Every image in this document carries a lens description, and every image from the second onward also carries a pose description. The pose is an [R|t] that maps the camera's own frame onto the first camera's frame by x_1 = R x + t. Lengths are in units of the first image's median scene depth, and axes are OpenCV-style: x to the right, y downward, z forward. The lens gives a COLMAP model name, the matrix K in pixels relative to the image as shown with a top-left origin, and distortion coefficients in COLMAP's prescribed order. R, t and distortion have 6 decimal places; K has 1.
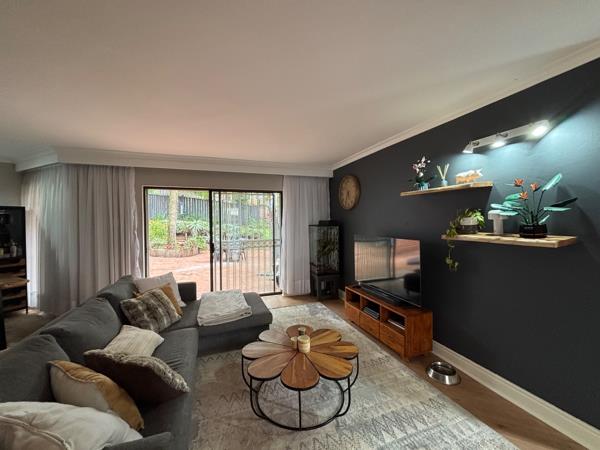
lens RADIAL K [[239.6, 0, 296.1], [0, 239.6, 225.5], [0, 0, 1]] dist [0.000128, 0.000028]
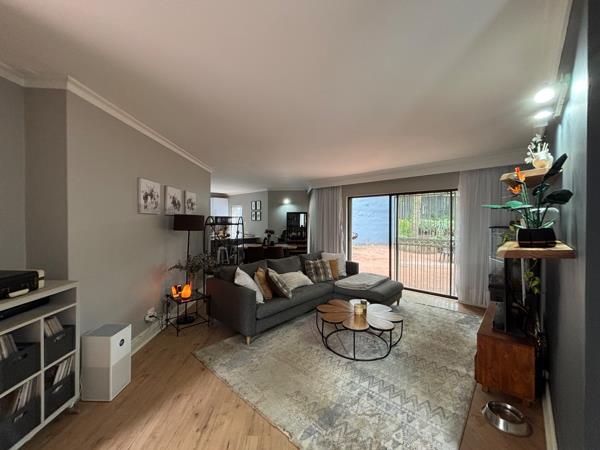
lens RADIAL K [[241.2, 0, 297.6], [0, 241.2, 222.6], [0, 0, 1]] dist [-0.001587, 0.000092]
pose [[0.463159, 0.019248, -0.886066, 0.616522], [-0.025803, 0.999633, 0.008228, -0.004395], [0.885900, 0.019053, 0.463485, 0.015676]]
